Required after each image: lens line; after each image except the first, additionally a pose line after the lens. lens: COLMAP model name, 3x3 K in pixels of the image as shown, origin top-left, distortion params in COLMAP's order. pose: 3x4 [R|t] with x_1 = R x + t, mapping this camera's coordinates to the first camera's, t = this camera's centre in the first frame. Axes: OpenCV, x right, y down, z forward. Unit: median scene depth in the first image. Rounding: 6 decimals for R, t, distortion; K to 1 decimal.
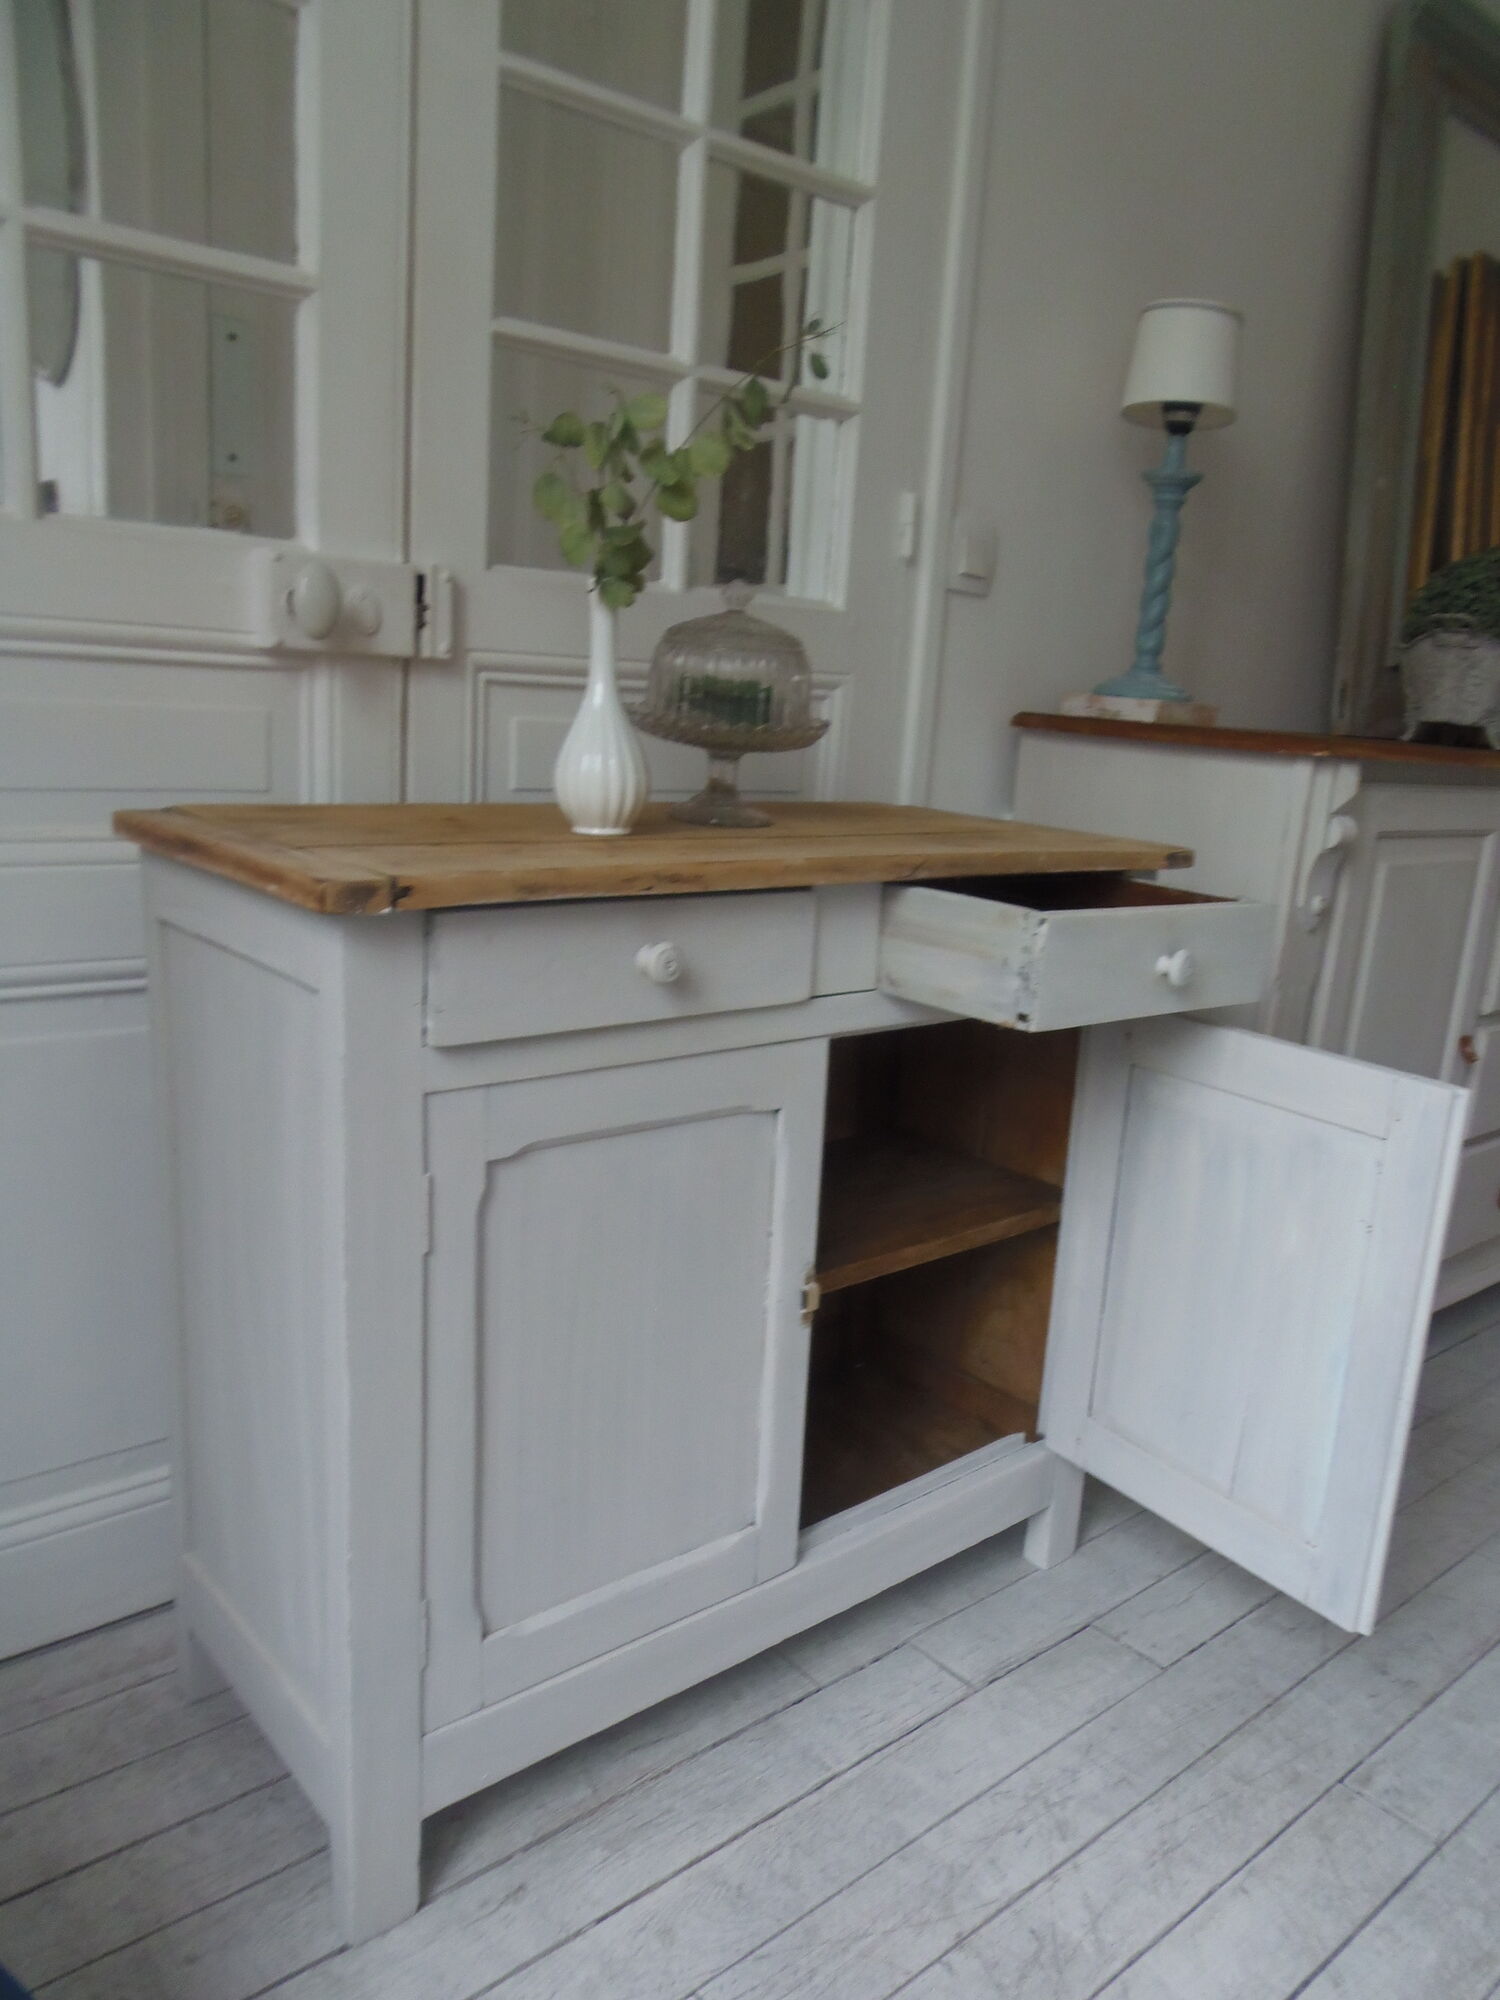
lens RADIAL K [[1497.8, 0, 781.4], [0, 1497.8, 1021.2], [0, 0, 1]] dist [-0.019772, 0.004199]
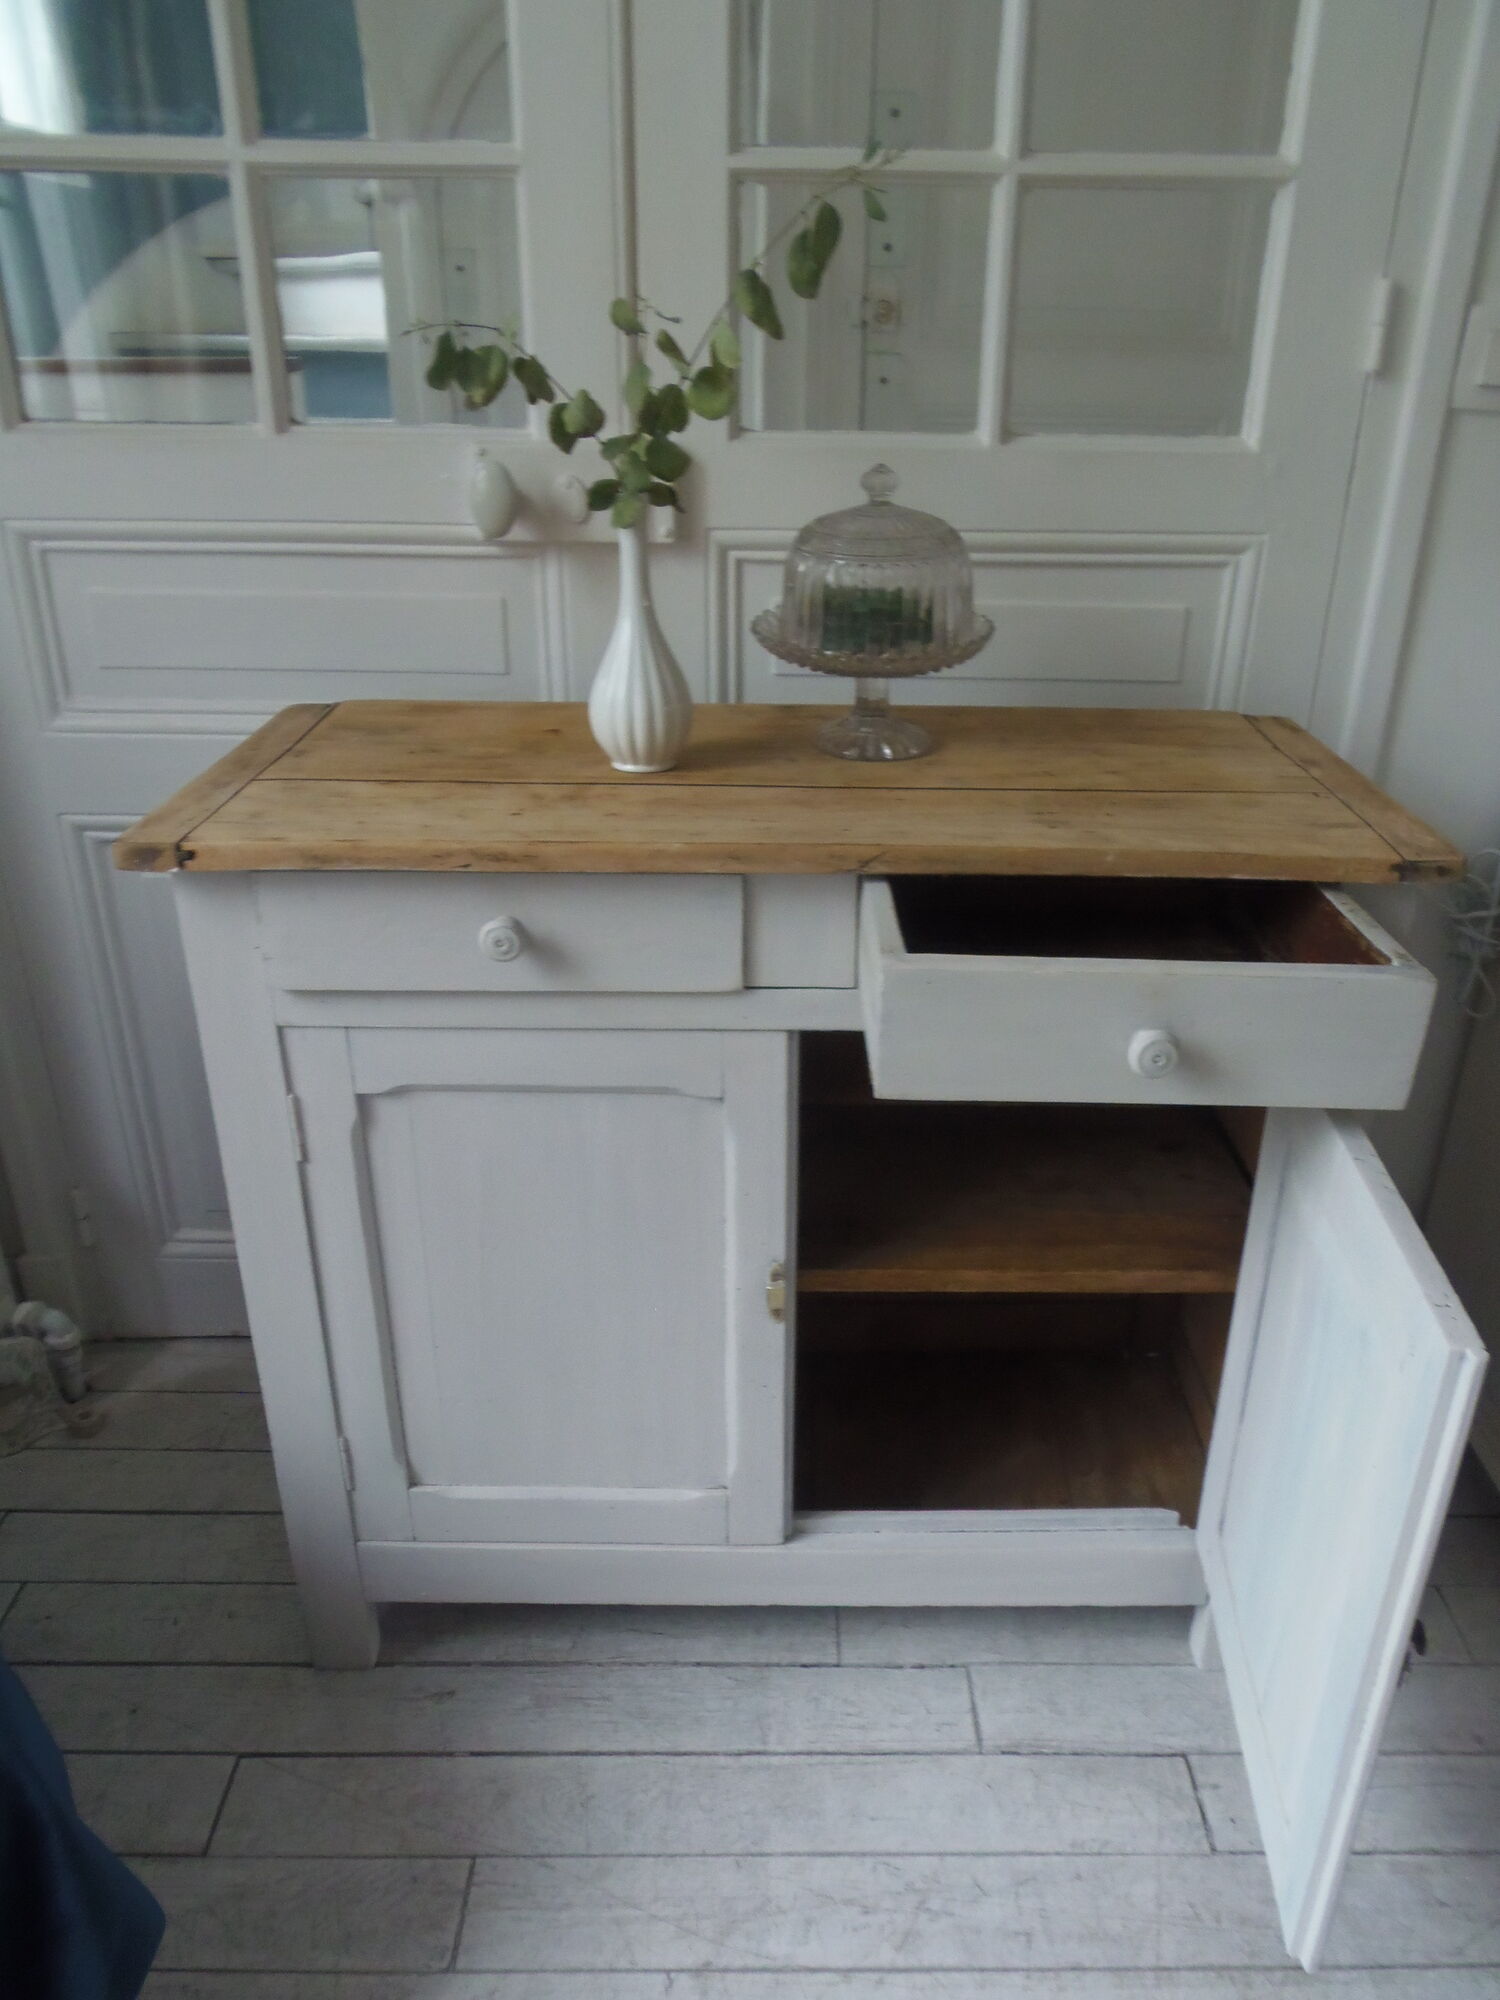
lens RADIAL K [[1497.8, 0, 785.4], [0, 1497.8, 1023.7], [0, 0, 1]] dist [-0.019772, 0.004199]
pose [[0.750402, 0.229255, -0.619951, 0.489545], [-0.110416, 0.968223, 0.224395, -0.162936], [0.651694, -0.099934, 0.751869, 0.284328]]
